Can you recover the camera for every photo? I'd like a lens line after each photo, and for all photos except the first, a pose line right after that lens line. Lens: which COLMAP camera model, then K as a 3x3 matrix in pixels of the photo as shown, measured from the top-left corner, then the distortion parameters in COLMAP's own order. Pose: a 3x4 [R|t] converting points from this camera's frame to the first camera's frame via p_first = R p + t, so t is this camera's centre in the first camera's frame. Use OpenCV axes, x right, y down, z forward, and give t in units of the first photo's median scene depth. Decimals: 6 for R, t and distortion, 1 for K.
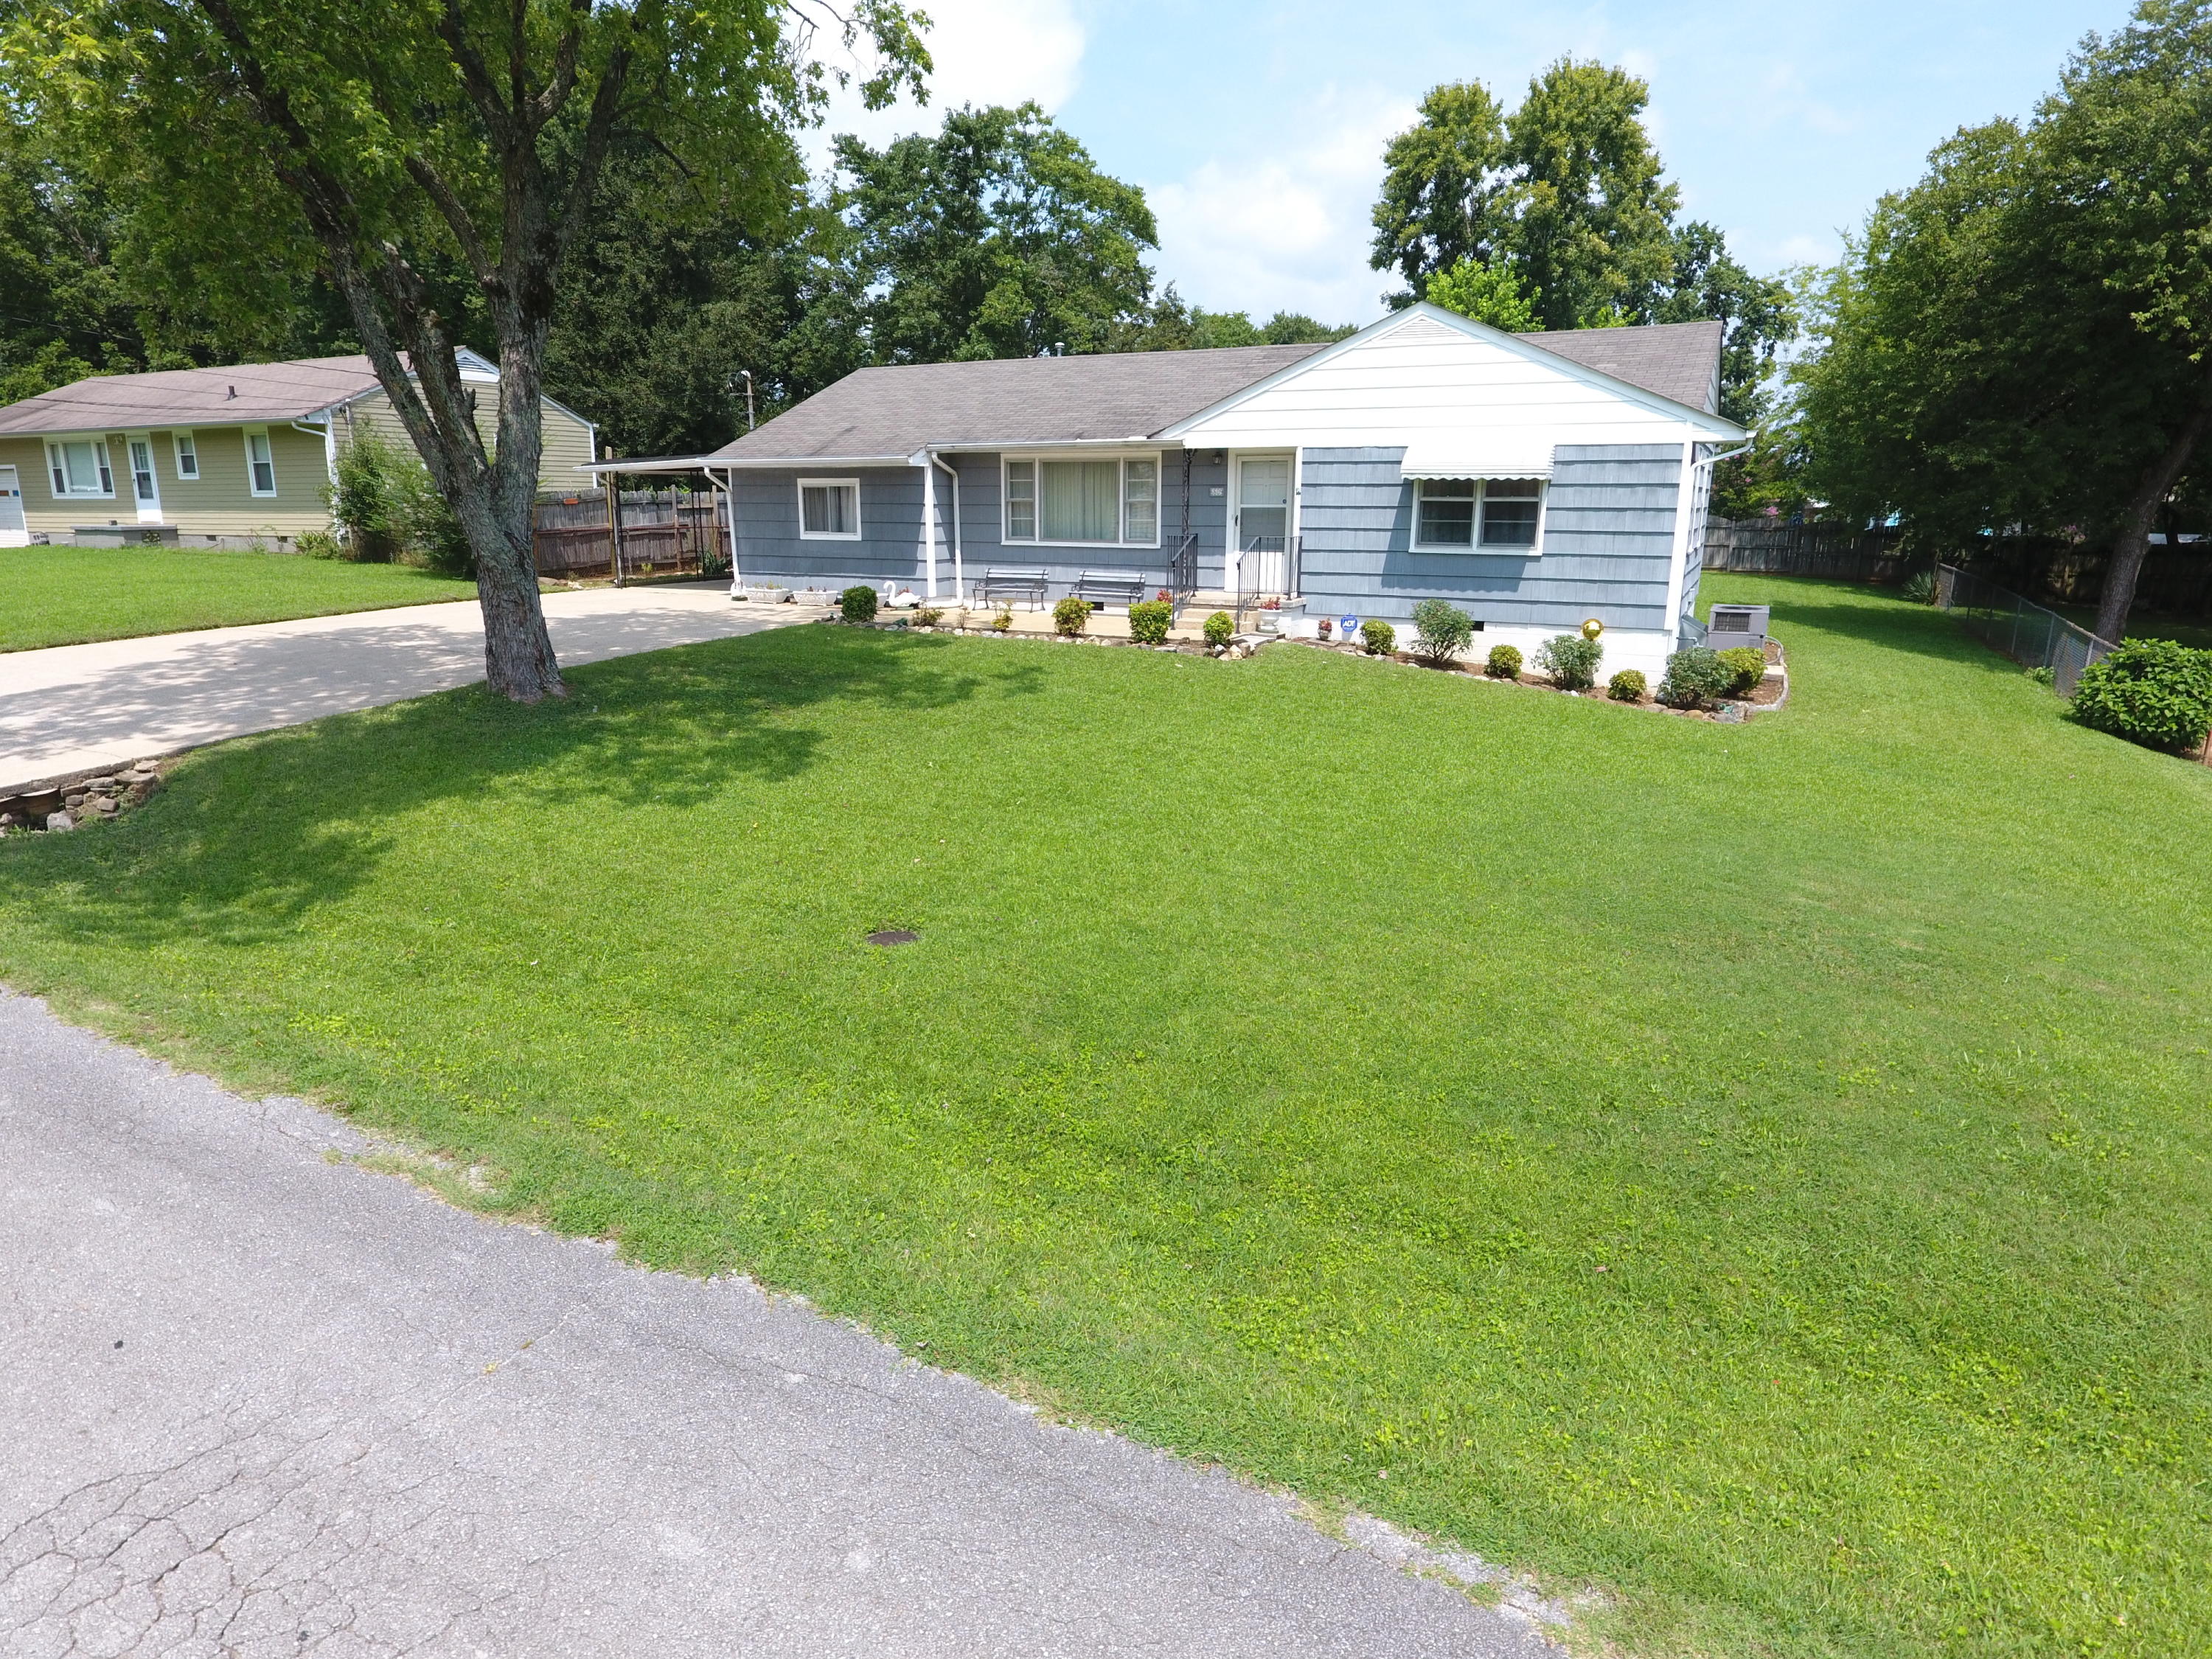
lens RADIAL K [[1298.5, 0, 1078.9], [0, 1298.5, 813.6], [0, 0, 1]] dist [-0.002285, -0.002877]
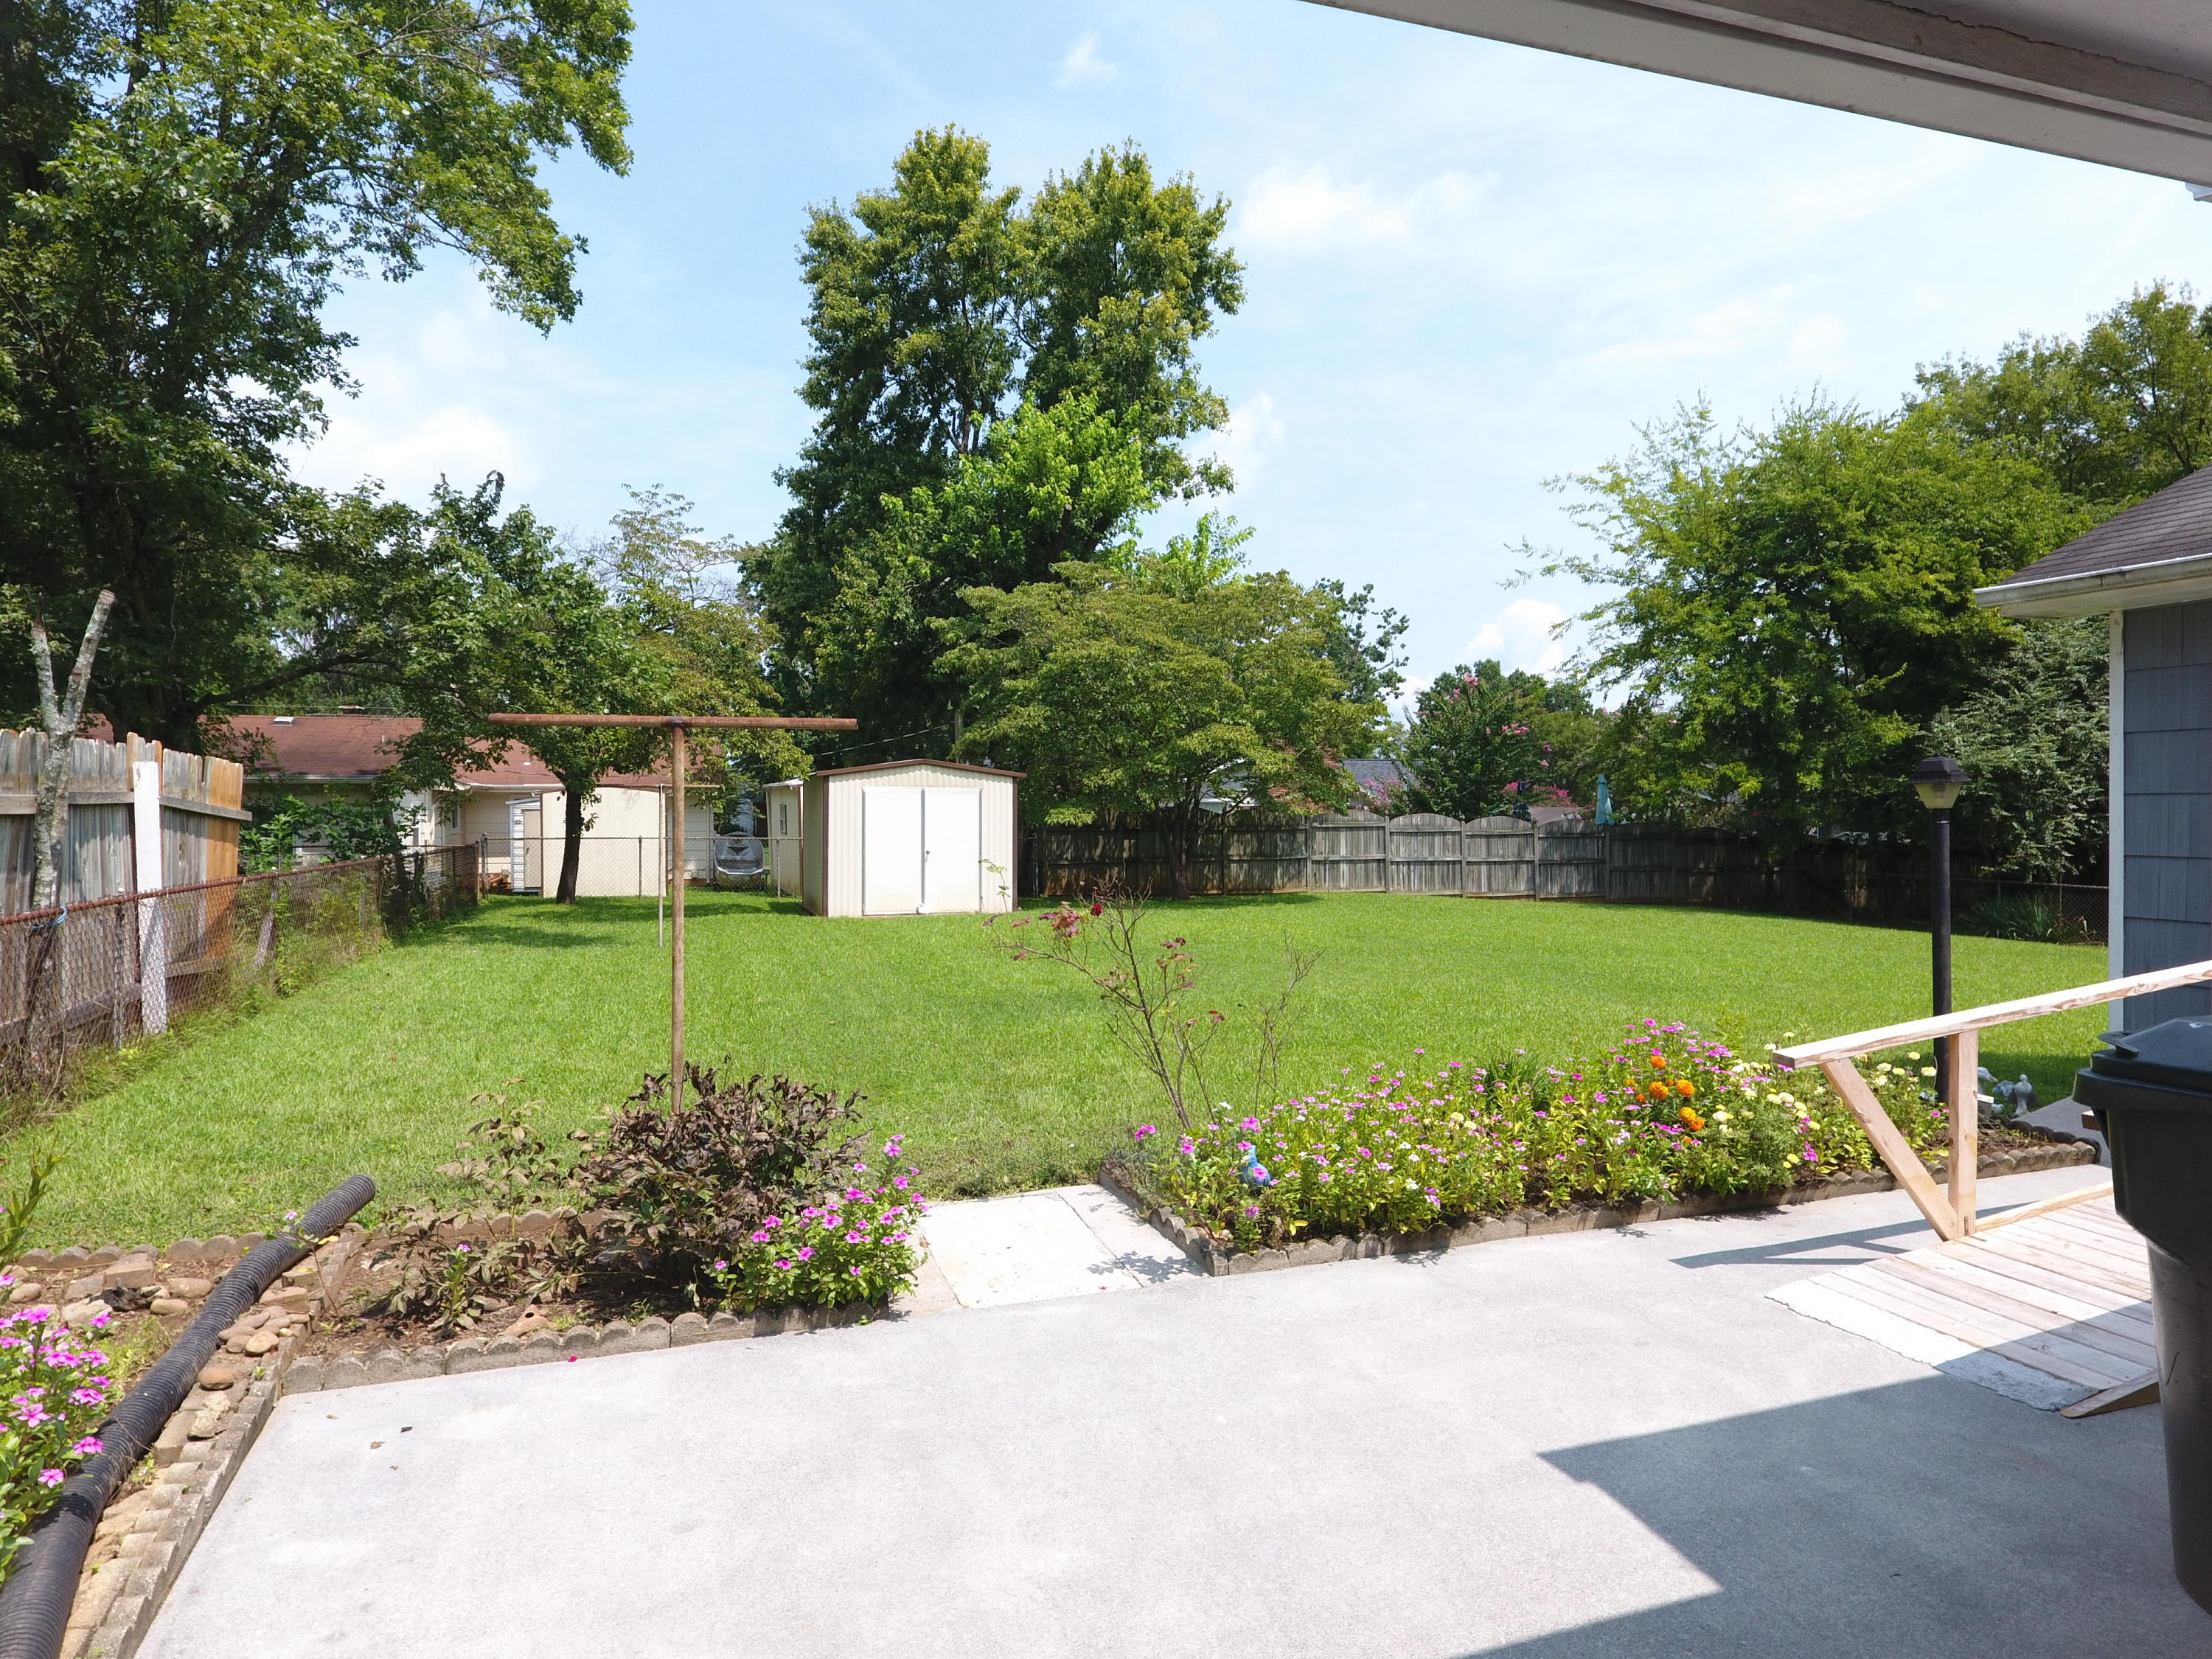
lens RADIAL K [[1298.5, 0, 1078.9], [0, 1298.5, 813.6], [0, 0, 1]] dist [-0.002285, -0.002877]
pose [[0.698227, -0.006012, 0.715851, -0.275569], [0.168060, 0.973395, -0.155747, -0.353406], [-0.695870, 0.229053, 0.680661, 1.498782]]
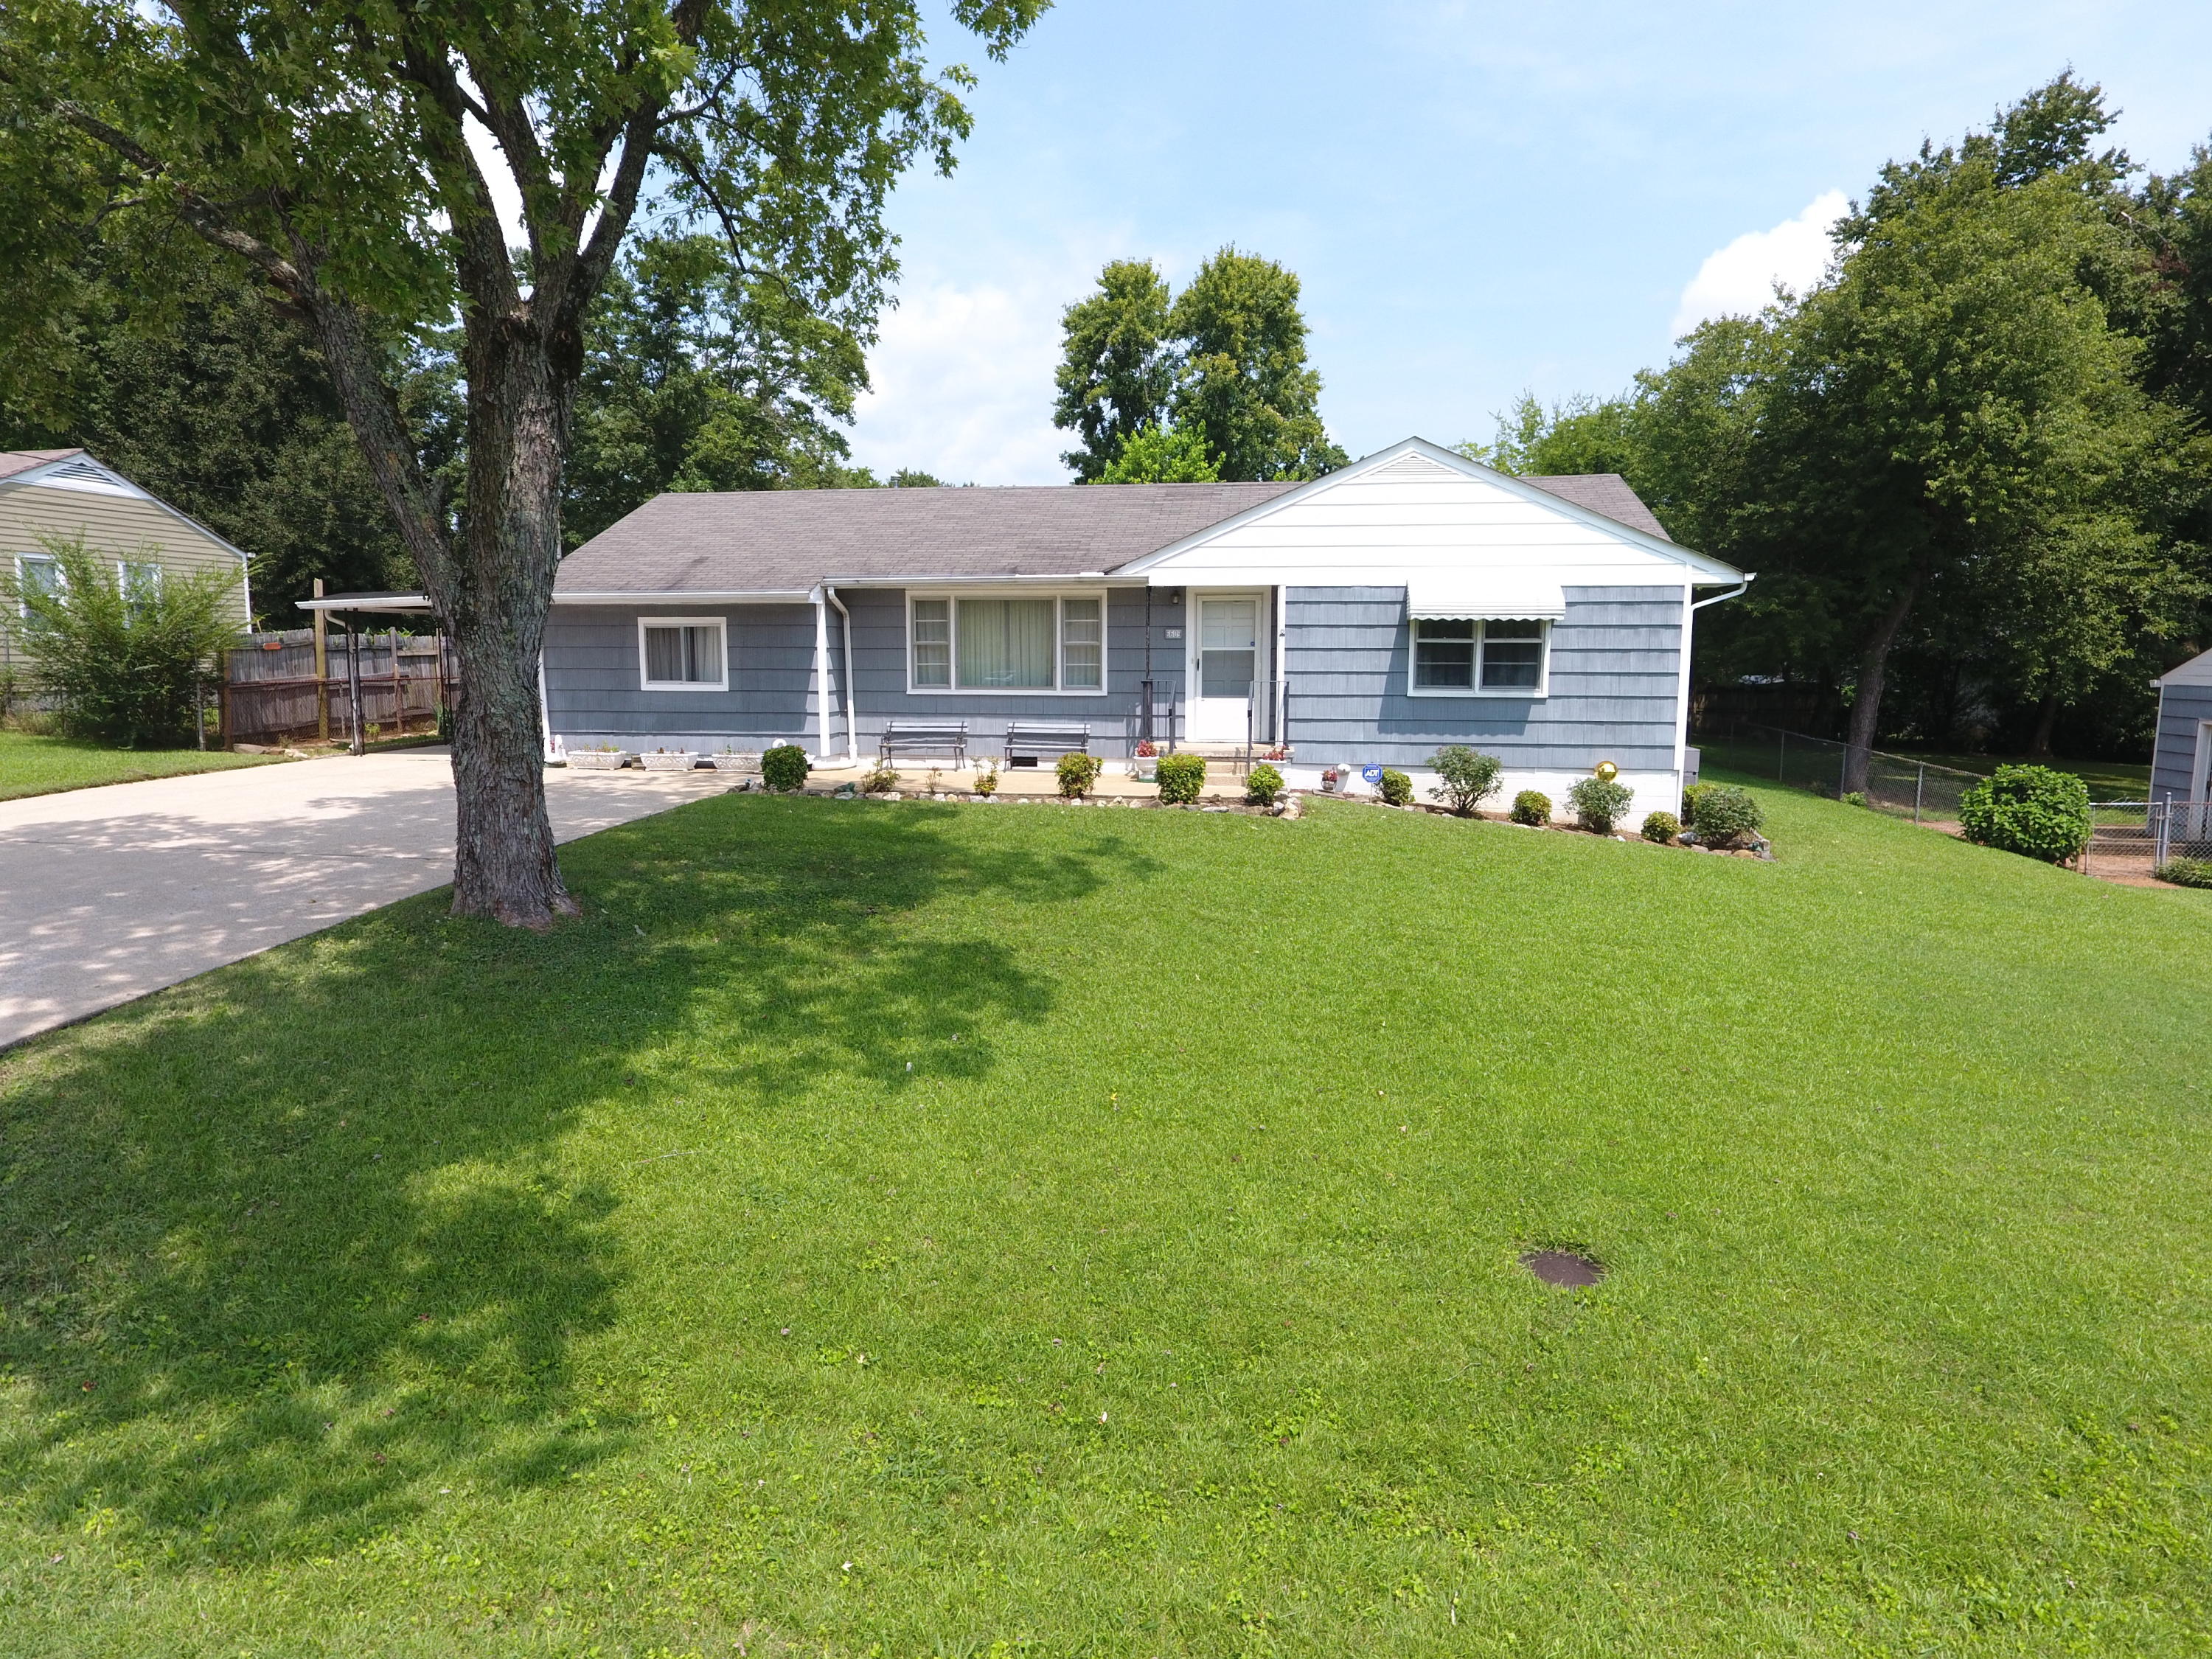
lens RADIAL K [[1298.5, 0, 1078.9], [0, 1298.5, 813.6], [0, 0, 1]] dist [-0.002285, -0.002877]
pose [[0.948168, -0.040201, 0.315215, -0.241831], [0.075526, 0.992050, -0.100661, -0.036216], [-0.308662, 0.119251, 0.943667, 0.176759]]
